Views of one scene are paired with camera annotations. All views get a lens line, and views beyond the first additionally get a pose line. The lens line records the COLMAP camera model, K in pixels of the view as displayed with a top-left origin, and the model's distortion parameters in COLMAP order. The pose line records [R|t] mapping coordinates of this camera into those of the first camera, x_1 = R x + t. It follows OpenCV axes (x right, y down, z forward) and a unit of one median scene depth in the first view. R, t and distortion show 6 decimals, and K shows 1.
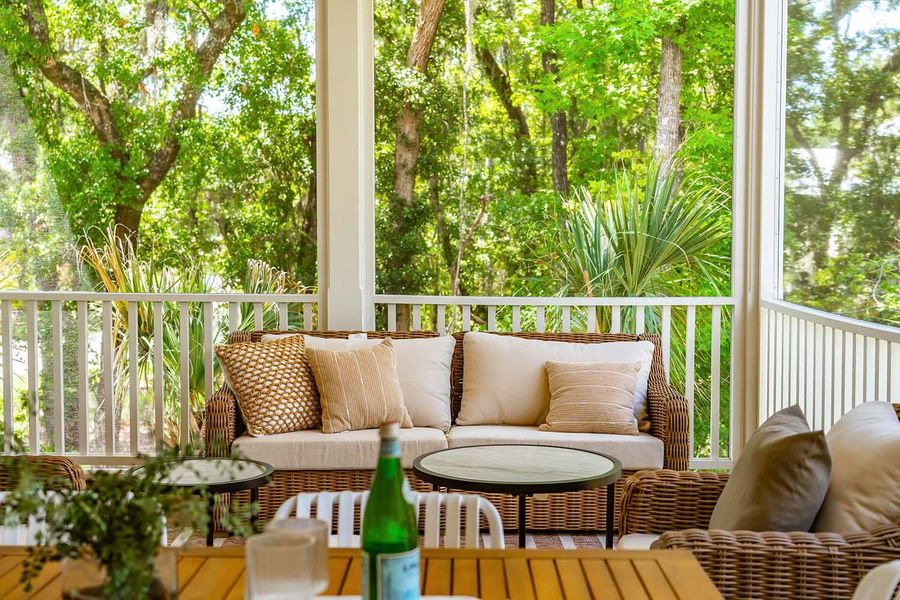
lens RADIAL K [[1215.9, 0, 450.0], [0, 1215.9, 300.0], [0, 0, 1]] dist [0.115274, 0.008648]
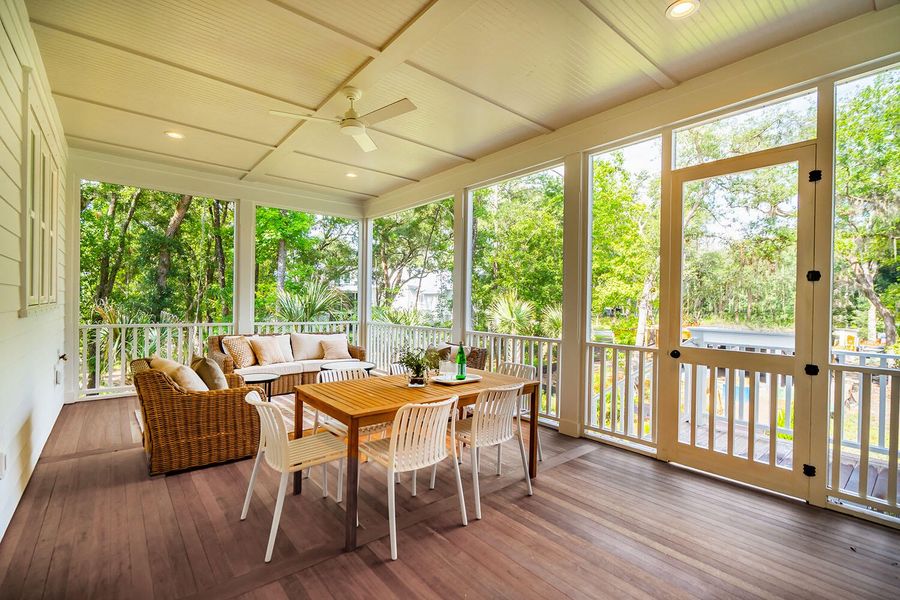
lens RADIAL K [[408.4, 0, 450.0], [0, 408.4, 300.0], [0, 0, 1]] dist [0.001429, 0.000556]
pose [[0.761271, 0.008964, 0.648371, -0.353340], [0.024926, 0.998761, -0.043075, -0.004147], [-0.647954, 0.048953, 0.760105, -0.111974]]
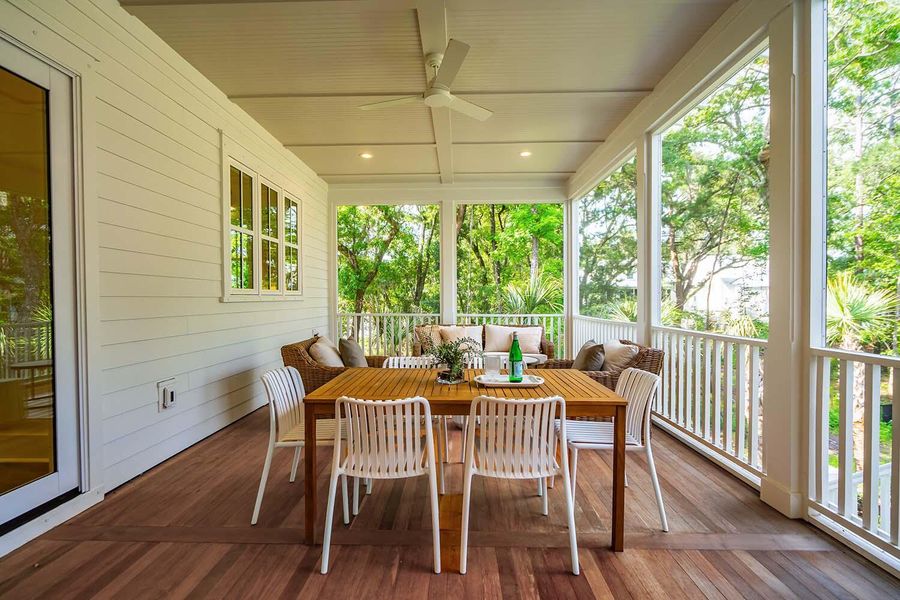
lens RADIAL K [[408.4, 0, 450.0], [0, 408.4, 300.0], [0, 0, 1]] dist [0.001429, 0.000556]
pose [[0.999910, -0.007000, -0.011457, -0.067068], [0.006399, 0.998641, -0.051725, 0.015966], [0.011803, 0.051647, 0.998596, -0.114621]]
